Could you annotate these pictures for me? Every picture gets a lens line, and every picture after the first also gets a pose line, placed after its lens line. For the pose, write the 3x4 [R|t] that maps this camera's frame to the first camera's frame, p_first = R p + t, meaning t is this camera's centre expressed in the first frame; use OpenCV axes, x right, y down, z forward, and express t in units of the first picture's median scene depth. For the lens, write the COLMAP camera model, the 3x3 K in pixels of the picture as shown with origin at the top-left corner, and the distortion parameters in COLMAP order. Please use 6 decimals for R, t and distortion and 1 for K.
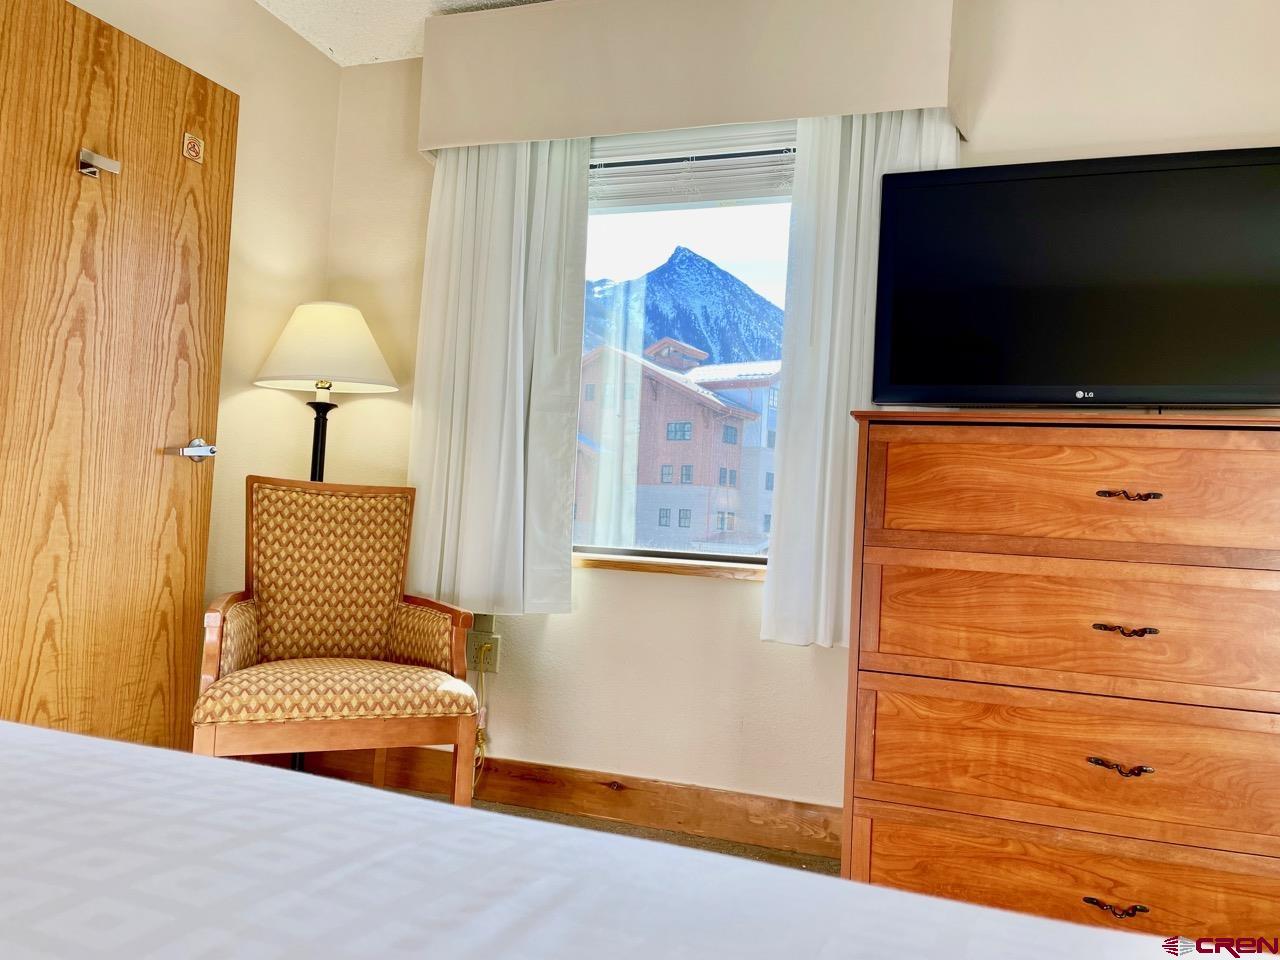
lens RADIAL K [[963.2, 0, 640.0], [0, 963.2, 480.0], [0, 0, 1]] dist [0.062906, -0.072219]
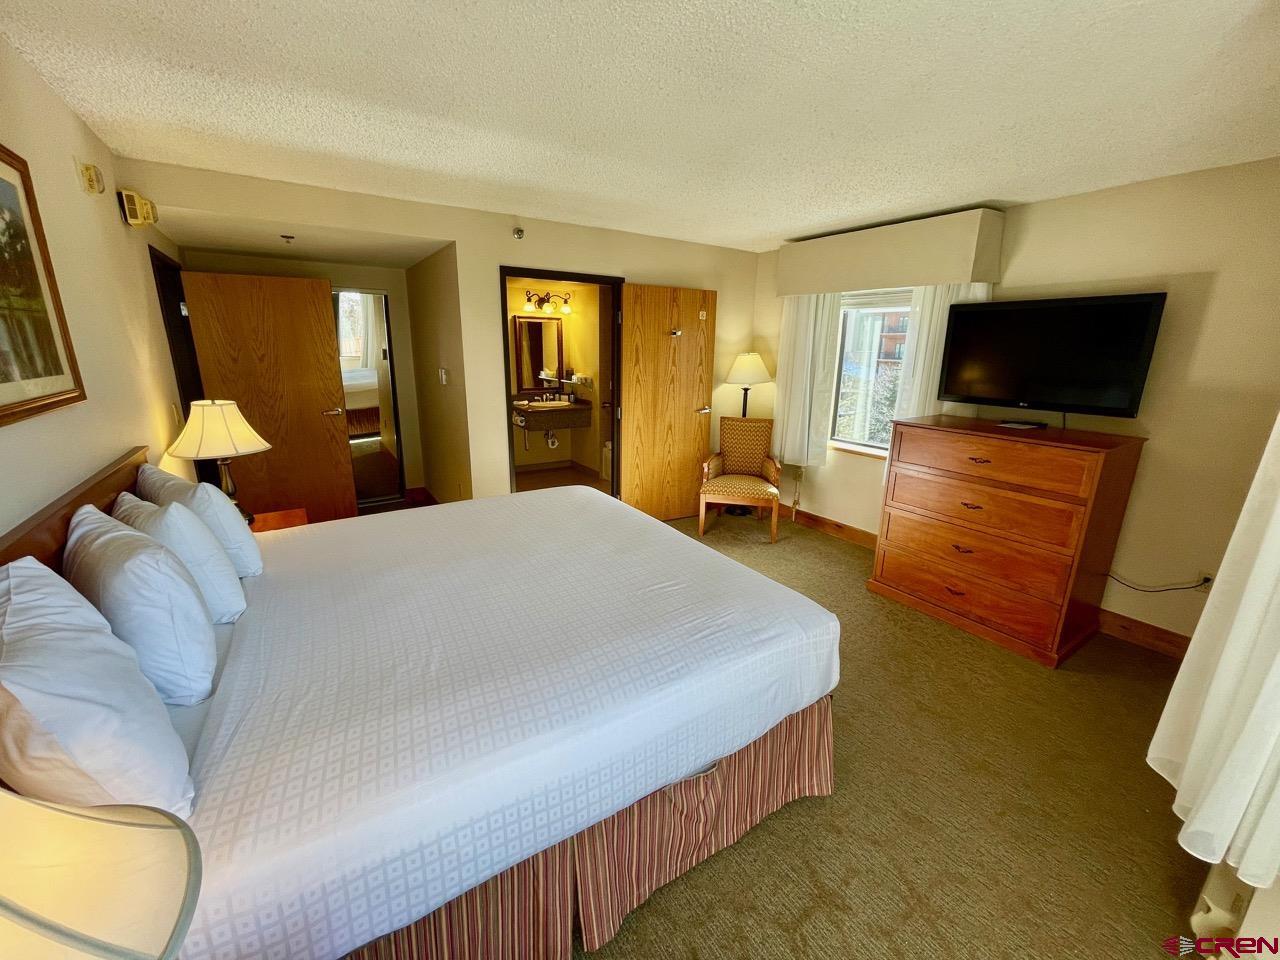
lens RADIAL K [[516.5, 0, 641.0], [0, 516.5, 477.3], [0, 0, 1]] dist [-0.002640, -0.000042]
pose [[0.794696, 0.107684, -0.597380, 0.451765], [0.057872, 0.966215, 0.251157, -0.267482], [0.604243, -0.234165, 0.761615, -0.534670]]
